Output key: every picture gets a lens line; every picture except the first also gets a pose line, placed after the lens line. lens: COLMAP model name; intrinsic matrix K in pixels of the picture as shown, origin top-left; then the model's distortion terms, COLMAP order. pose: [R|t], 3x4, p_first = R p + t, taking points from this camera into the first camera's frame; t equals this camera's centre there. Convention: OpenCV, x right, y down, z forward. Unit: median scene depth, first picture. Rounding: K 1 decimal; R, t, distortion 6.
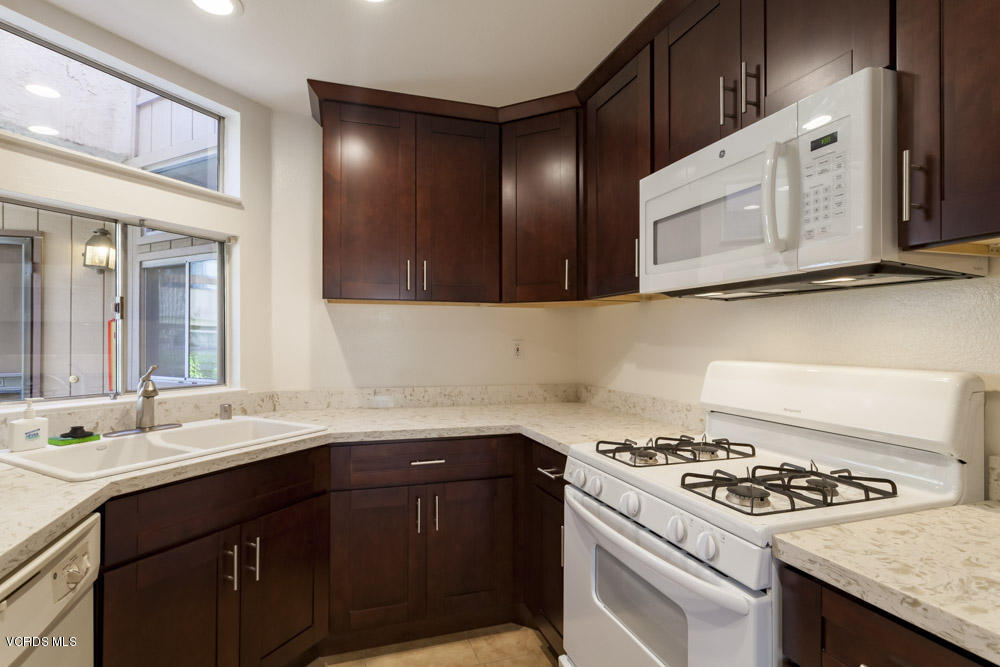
lens RADIAL K [[481.0, 0, 495.0], [0, 481.0, 337.6], [0, 0, 1]] dist [0.000067, 0.001613]
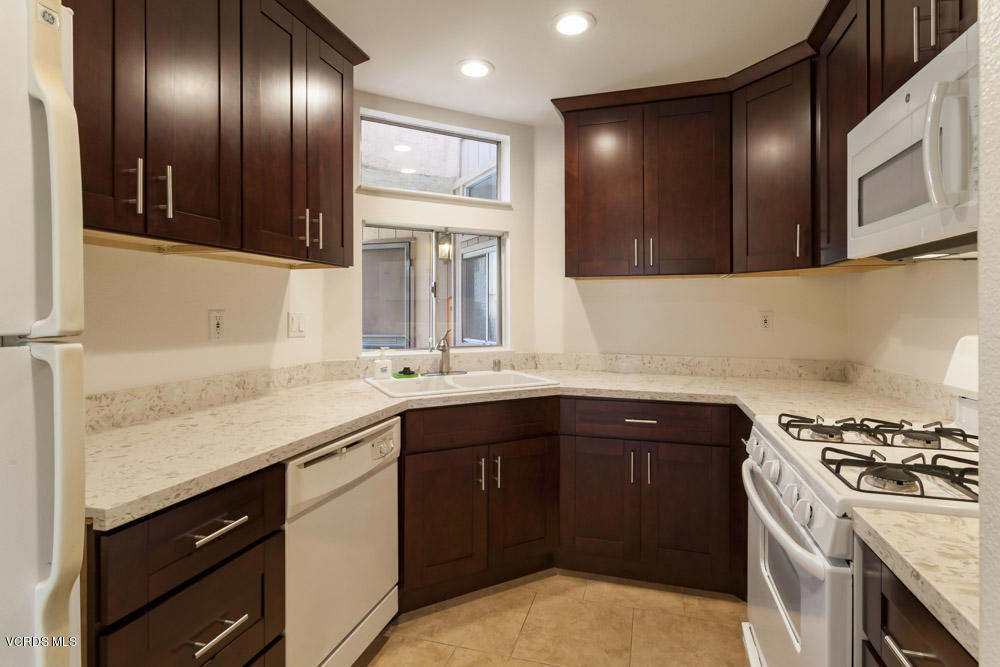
lens RADIAL K [[481.0, 0, 518.6], [0, 481.0, 310.6], [0, 0, 1]] dist [0.000067, 0.001613]
pose [[0.836808, -0.003919, -0.547483, 0.227112], [0.004862, 0.999988, 0.000274, 0.001994], [0.547476, -0.002891, 0.836817, -0.081974]]
